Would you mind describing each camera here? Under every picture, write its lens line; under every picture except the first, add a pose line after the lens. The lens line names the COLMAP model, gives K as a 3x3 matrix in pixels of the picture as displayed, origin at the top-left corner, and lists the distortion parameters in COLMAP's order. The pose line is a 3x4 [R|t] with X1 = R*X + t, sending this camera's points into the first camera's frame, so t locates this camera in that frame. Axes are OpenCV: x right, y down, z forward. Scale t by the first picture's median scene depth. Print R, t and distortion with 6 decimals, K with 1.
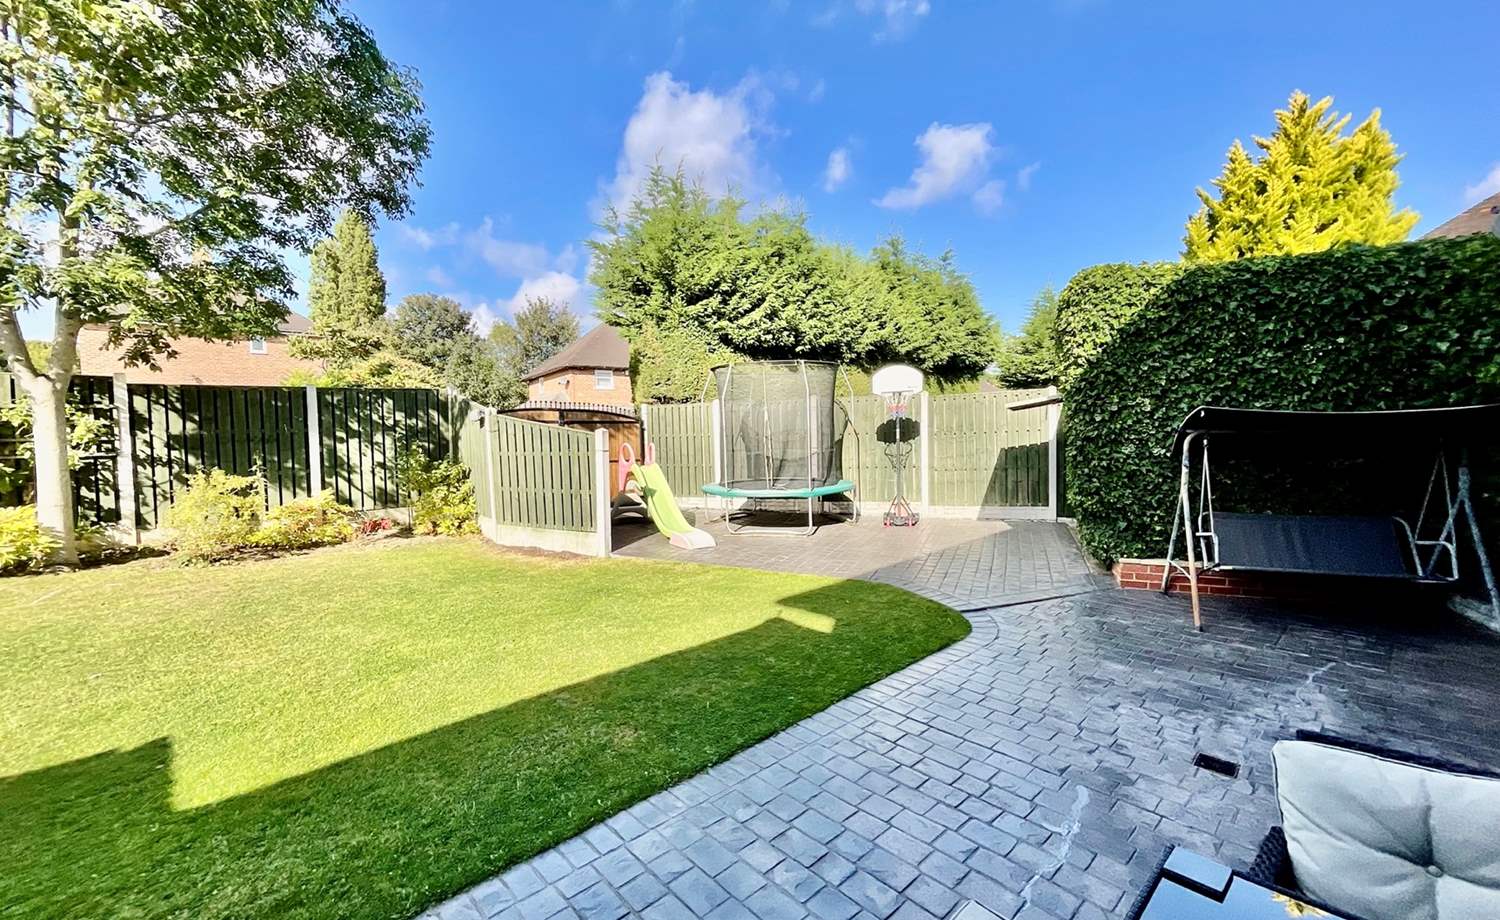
lens RADIAL K [[604.6, 0, 750.0], [0, 604.6, 460.0], [0, 0, 1]] dist [-0.006500, 0.000457]
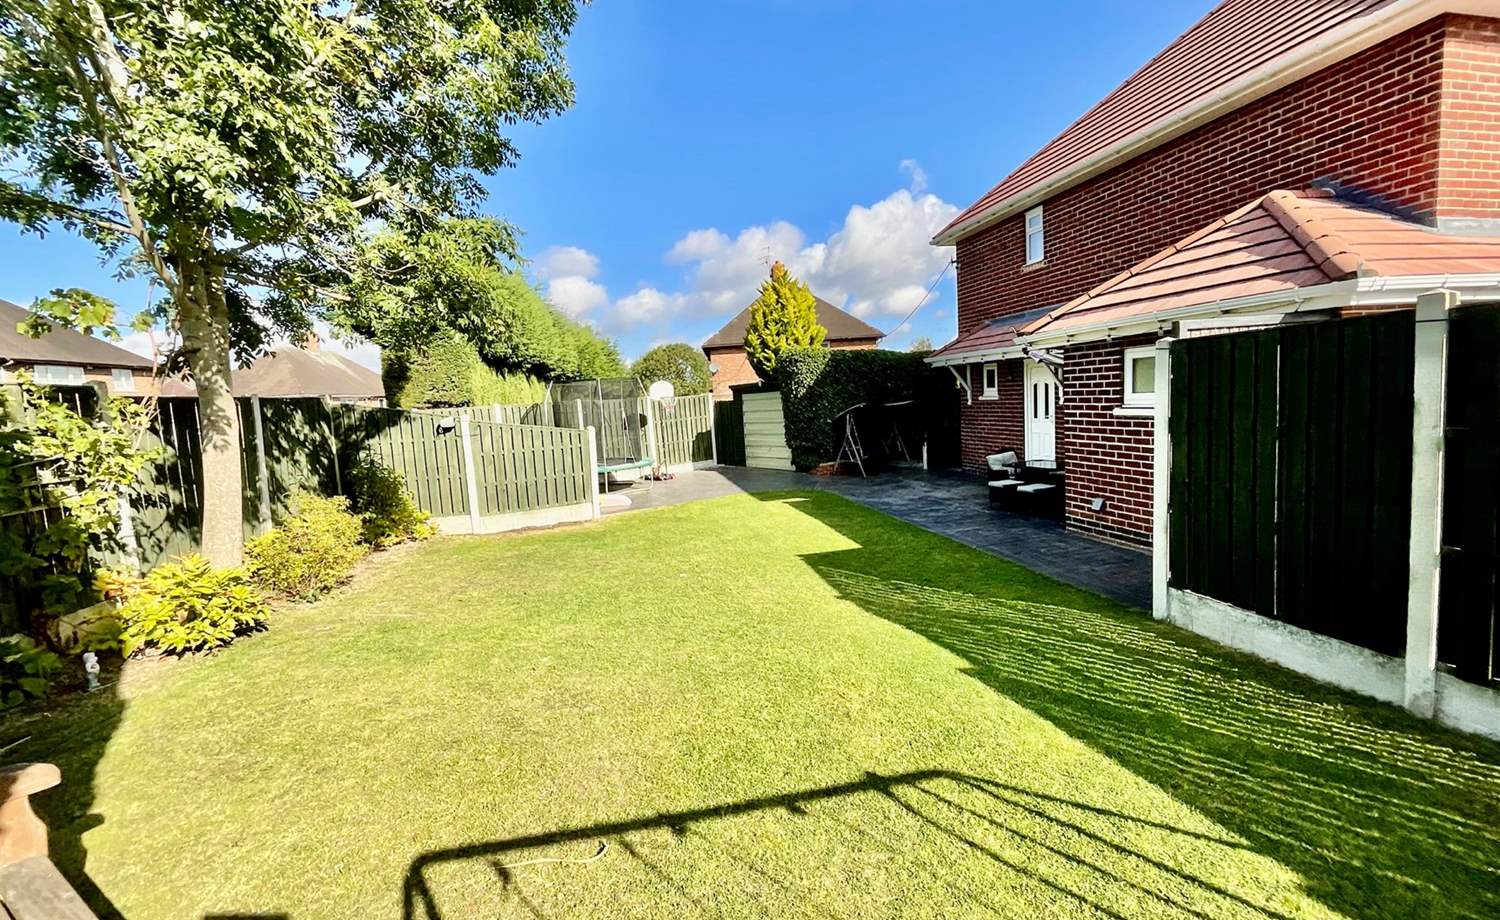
lens RADIAL K [[604.6, 0, 750.0], [0, 604.6, 460.0], [0, 0, 1]] dist [-0.006500, 0.000457]
pose [[0.483826, -0.096380, 0.869841, -1.120124], [0.096748, 0.993716, 0.056293, -0.015178], [-0.869800, 0.056920, 0.490110, -0.014127]]
